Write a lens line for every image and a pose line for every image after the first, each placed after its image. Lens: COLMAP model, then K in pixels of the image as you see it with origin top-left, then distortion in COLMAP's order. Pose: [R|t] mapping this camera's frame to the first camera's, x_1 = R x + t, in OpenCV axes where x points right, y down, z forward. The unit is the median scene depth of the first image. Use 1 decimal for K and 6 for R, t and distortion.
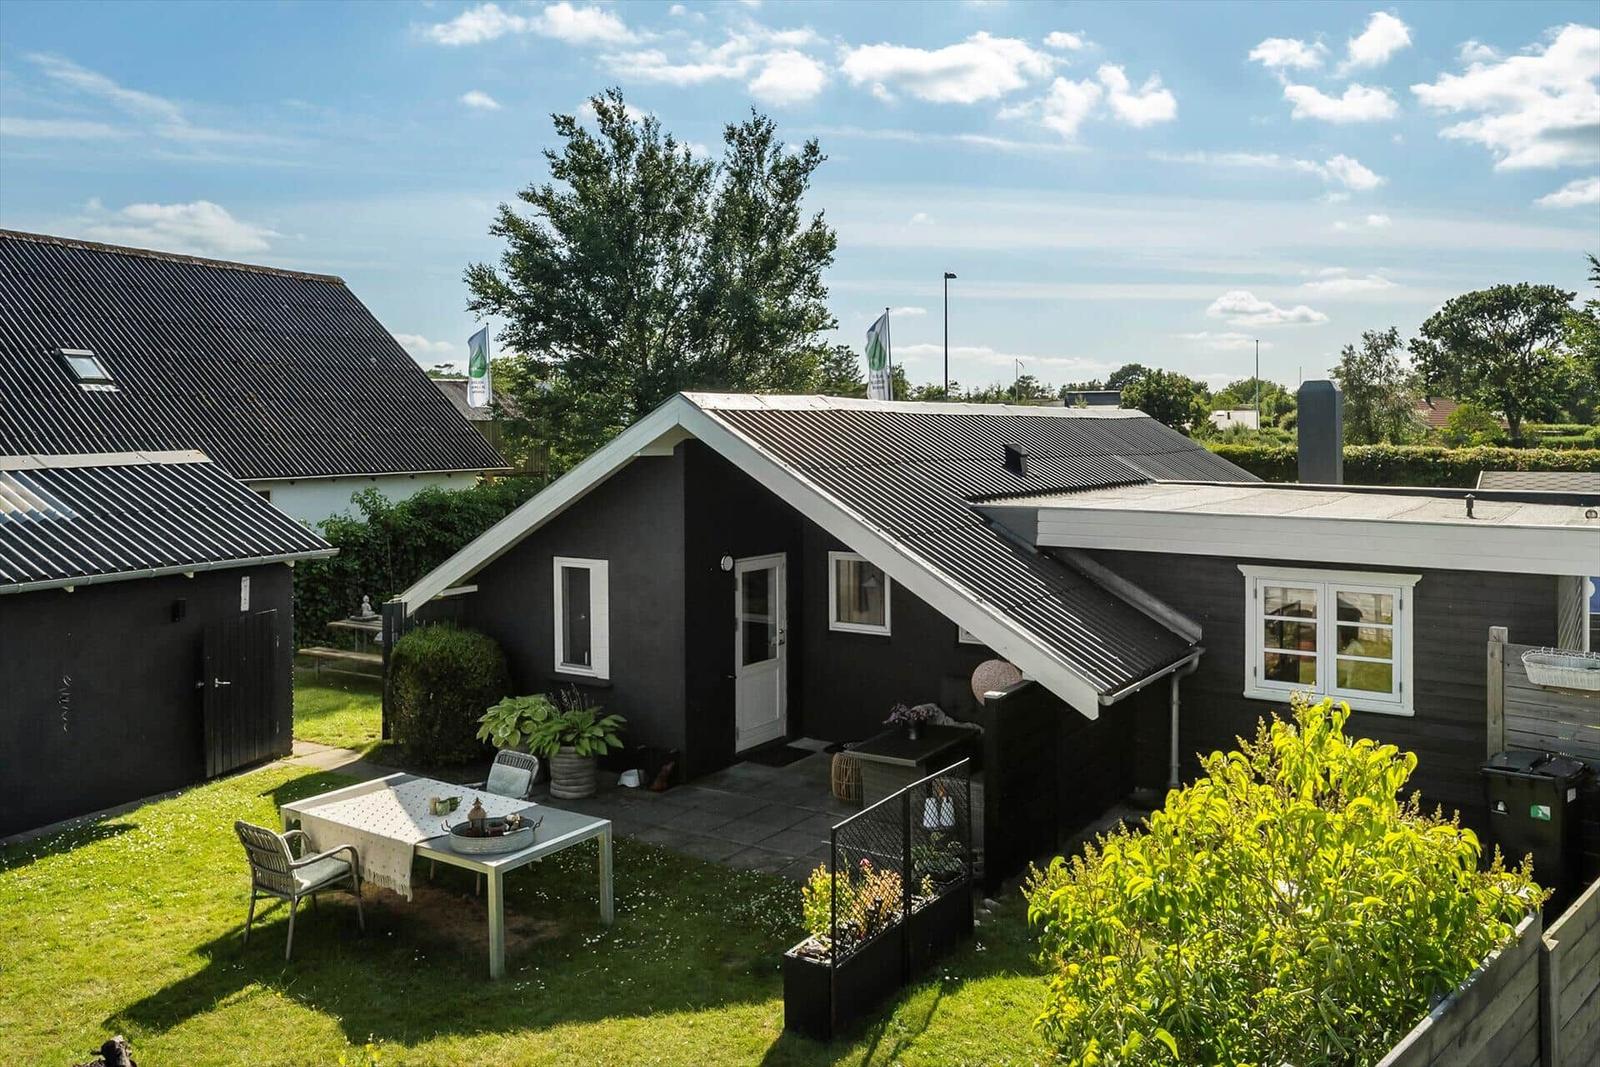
lens RADIAL K [[1036.7, 0, 806.6], [0, 1036.7, 547.4], [0, 0, 1]] dist [0.000508, -0.004619]
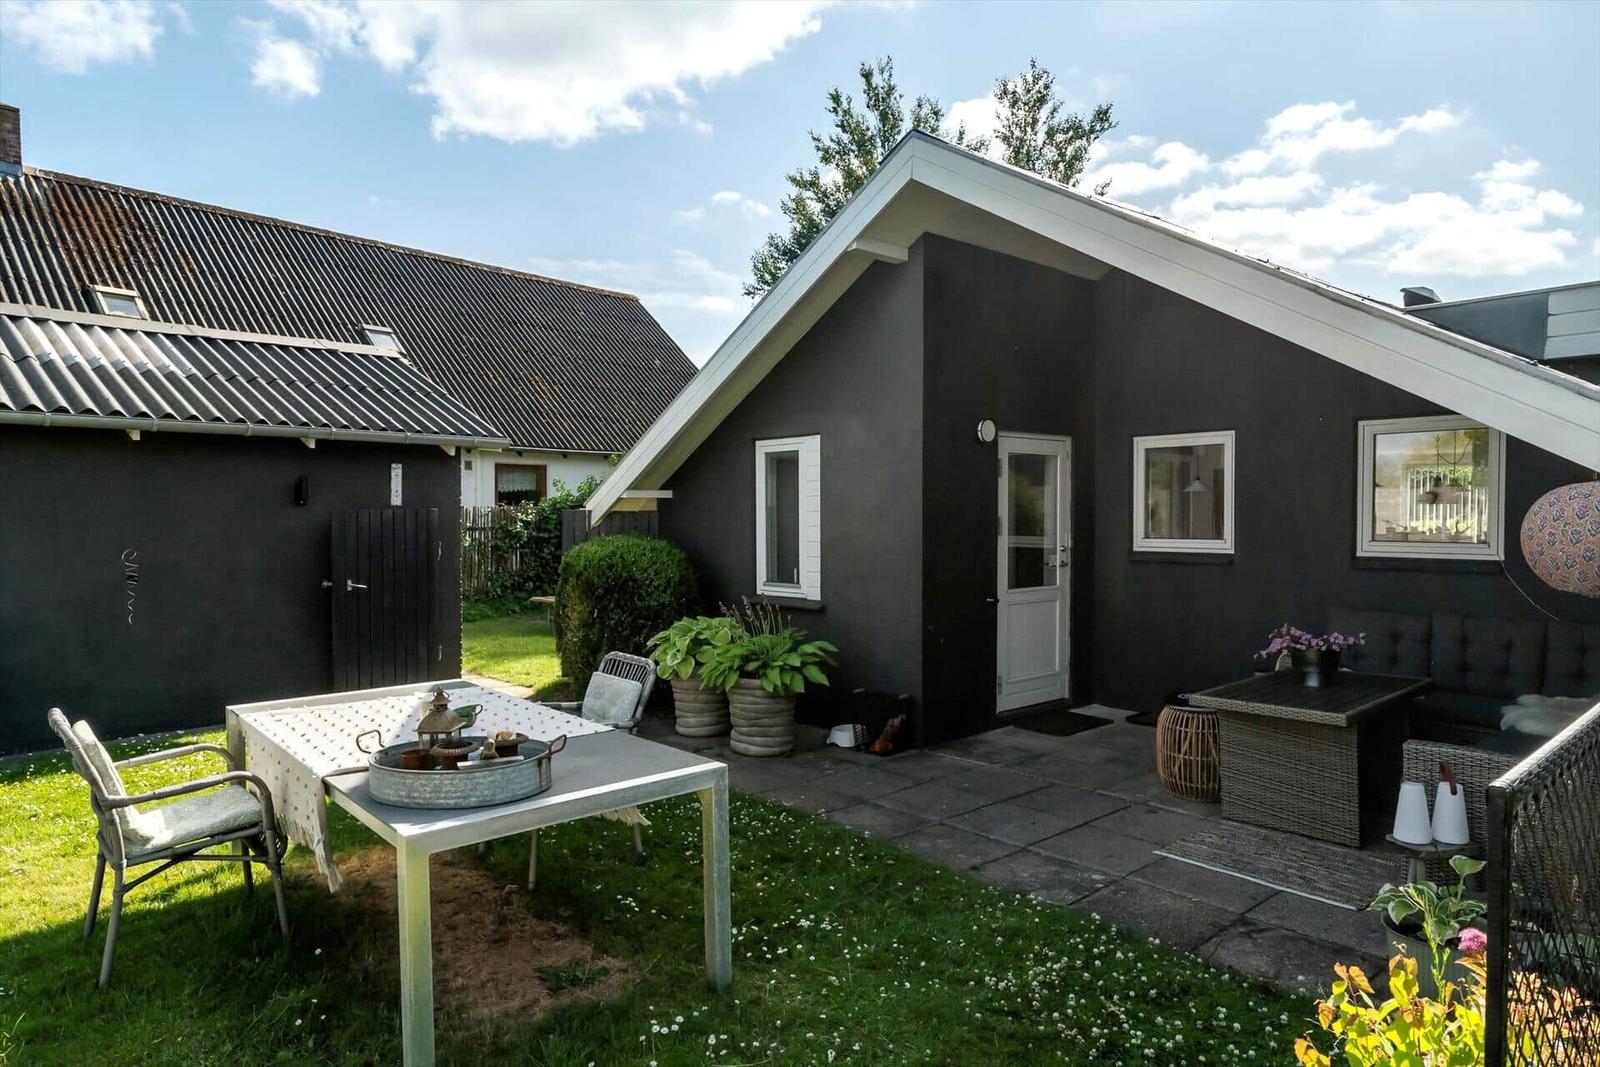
lens RADIAL K [[1036.7, 0, 789.0], [0, 1036.7, 521.9], [0, 0, 1]] dist [0.000508, -0.004619]
pose [[0.964292, 0.010895, -0.264617, -0.020590], [-0.015740, 0.999745, -0.016196, 0.086335], [0.264373, 0.019783, 0.964217, 0.296584]]
